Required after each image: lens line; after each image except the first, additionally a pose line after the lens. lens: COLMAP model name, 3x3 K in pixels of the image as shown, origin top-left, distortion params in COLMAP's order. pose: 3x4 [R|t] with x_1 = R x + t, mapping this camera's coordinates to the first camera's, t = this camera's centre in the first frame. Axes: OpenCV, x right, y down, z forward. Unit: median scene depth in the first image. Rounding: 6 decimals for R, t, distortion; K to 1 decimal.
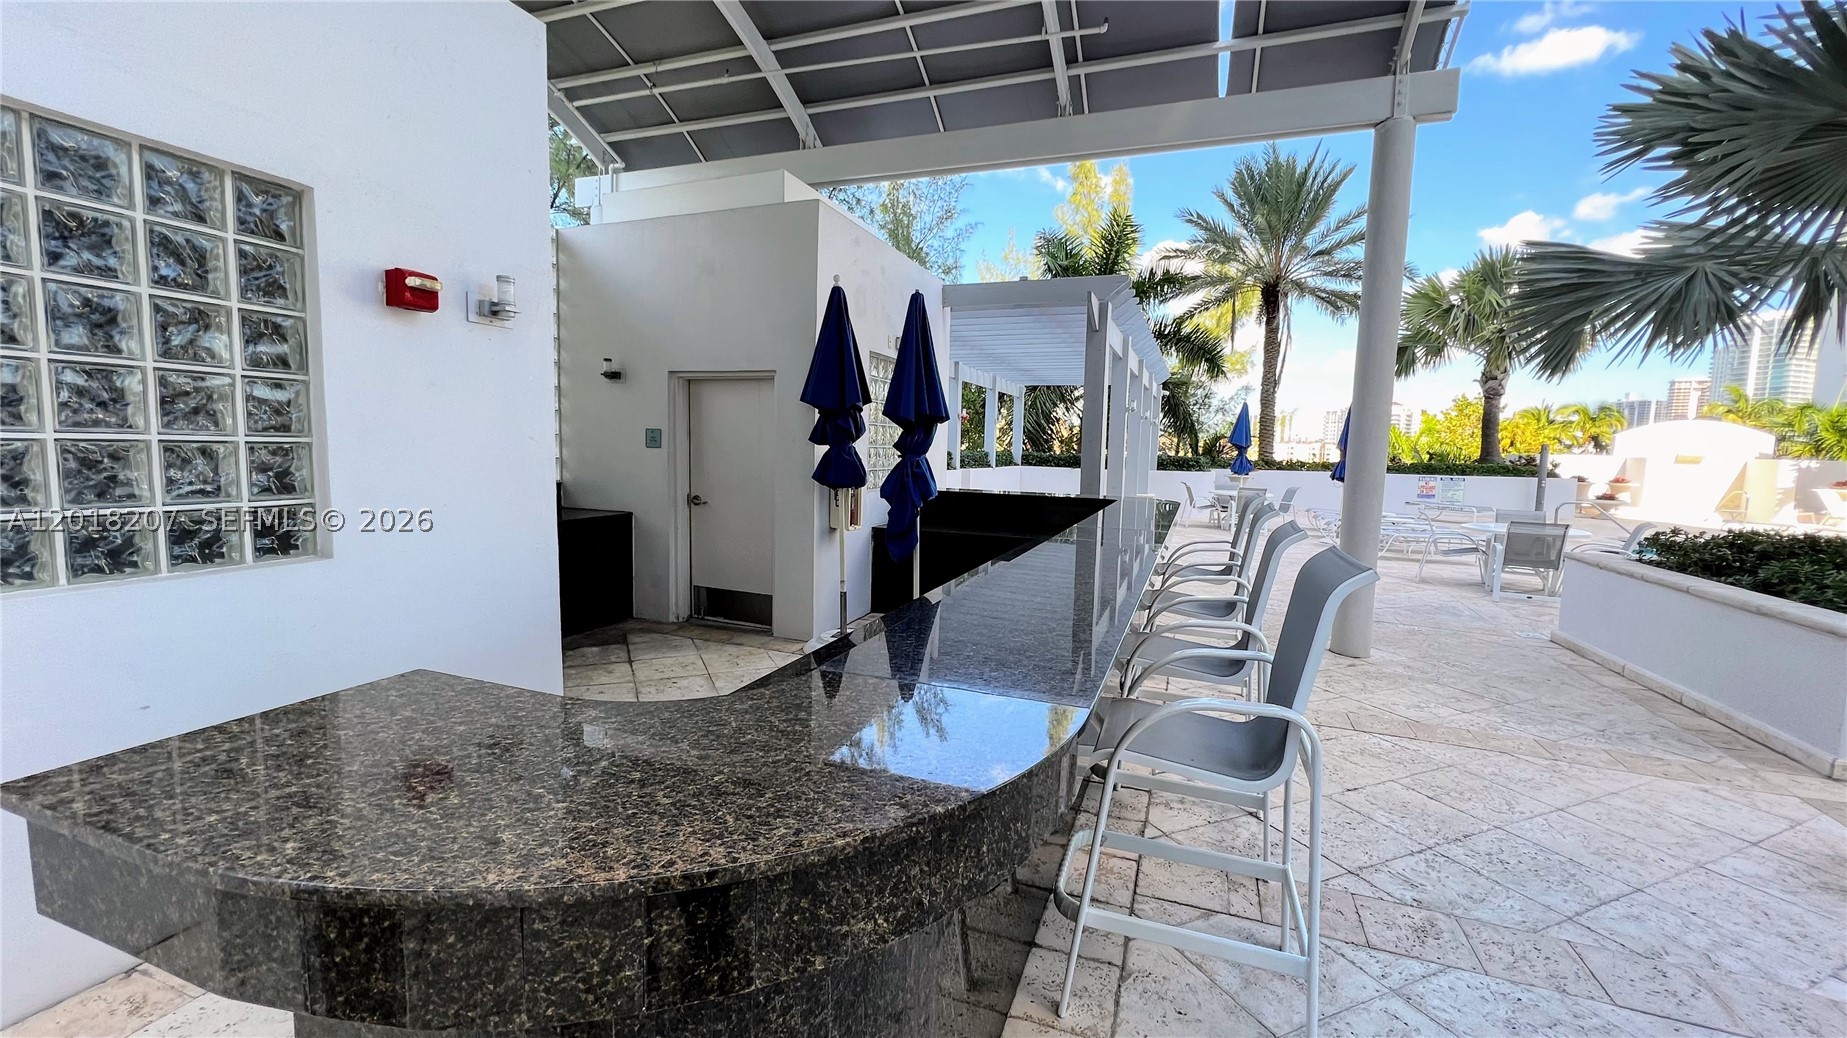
lens RADIAL K [[733.5, 0, 923.5], [0, 733.5, 519.0], [0, 0, 1]] dist [0.001570, 0.000312]
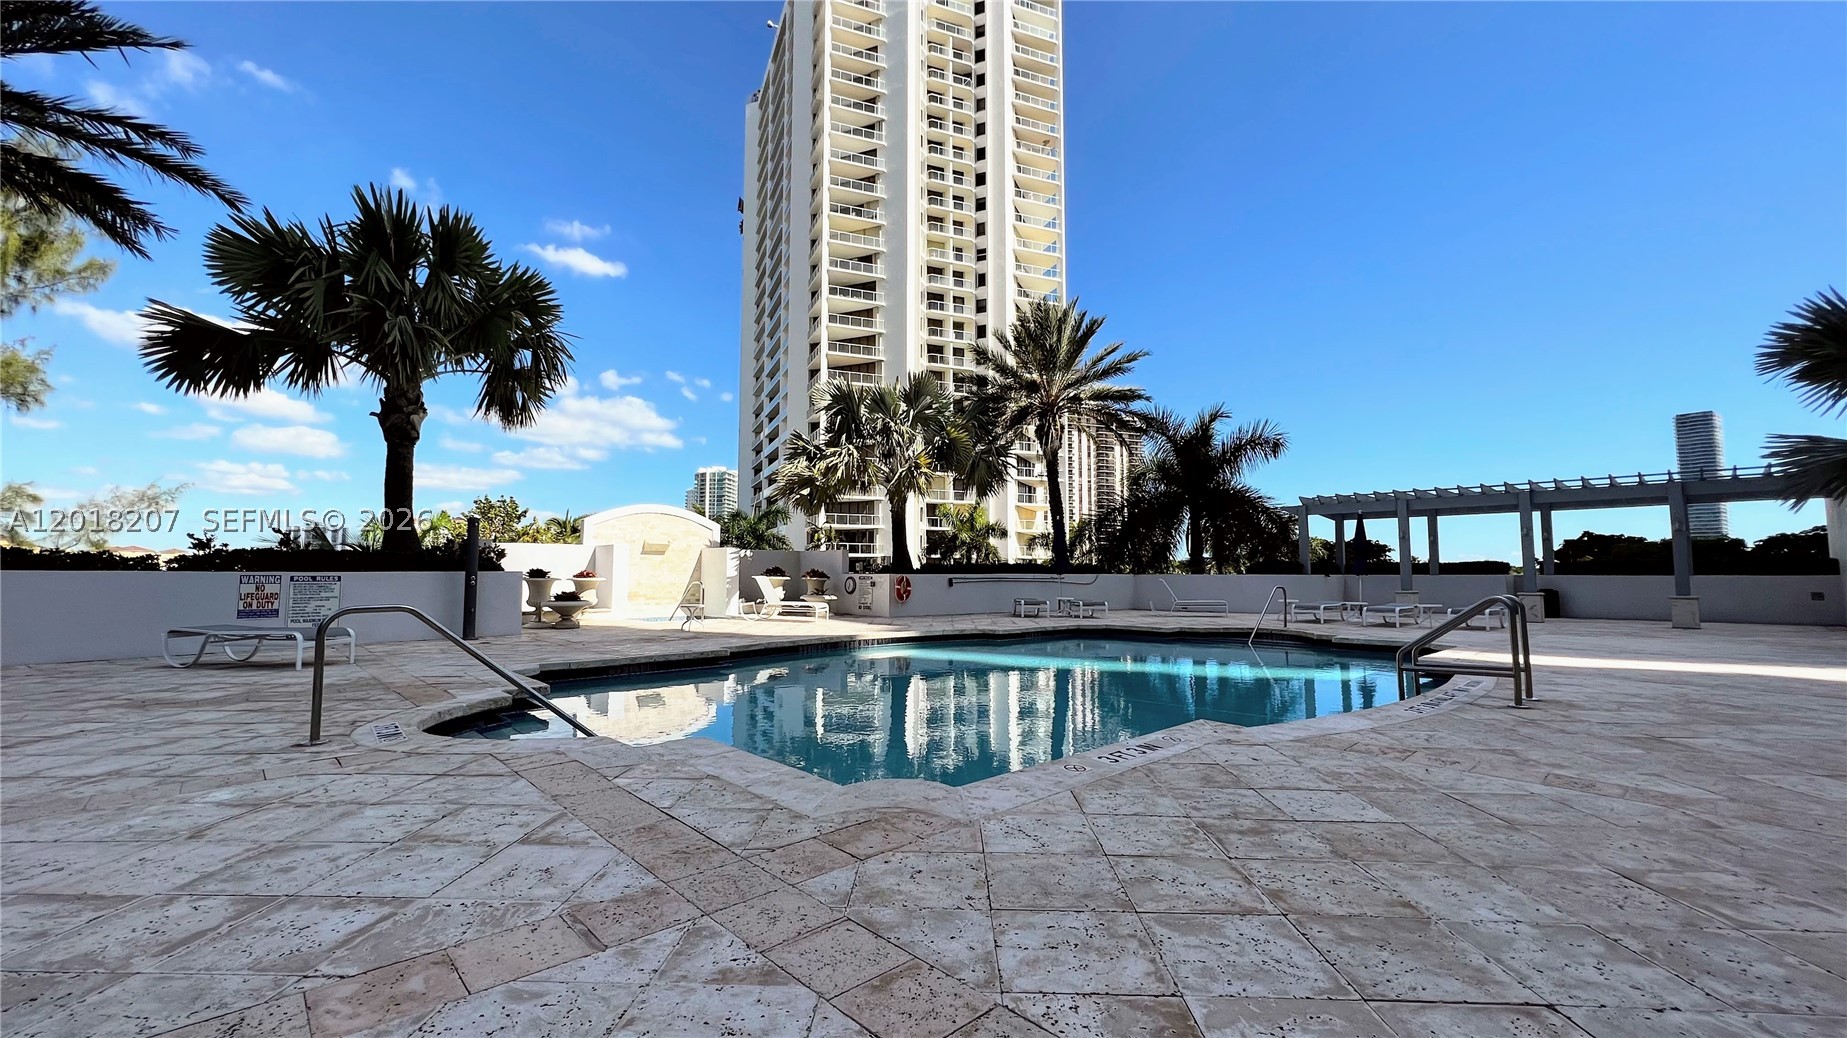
lens RADIAL K [[733.5, 0, 923.5], [0, 733.5, 519.0], [0, 0, 1]] dist [0.001570, 0.000312]
pose [[0.432338, 0.047520, 0.900459, 0.423065], [0.094907, 0.990666, -0.097849, -0.002204], [-0.896703, 0.127763, 0.423792, 0.365911]]
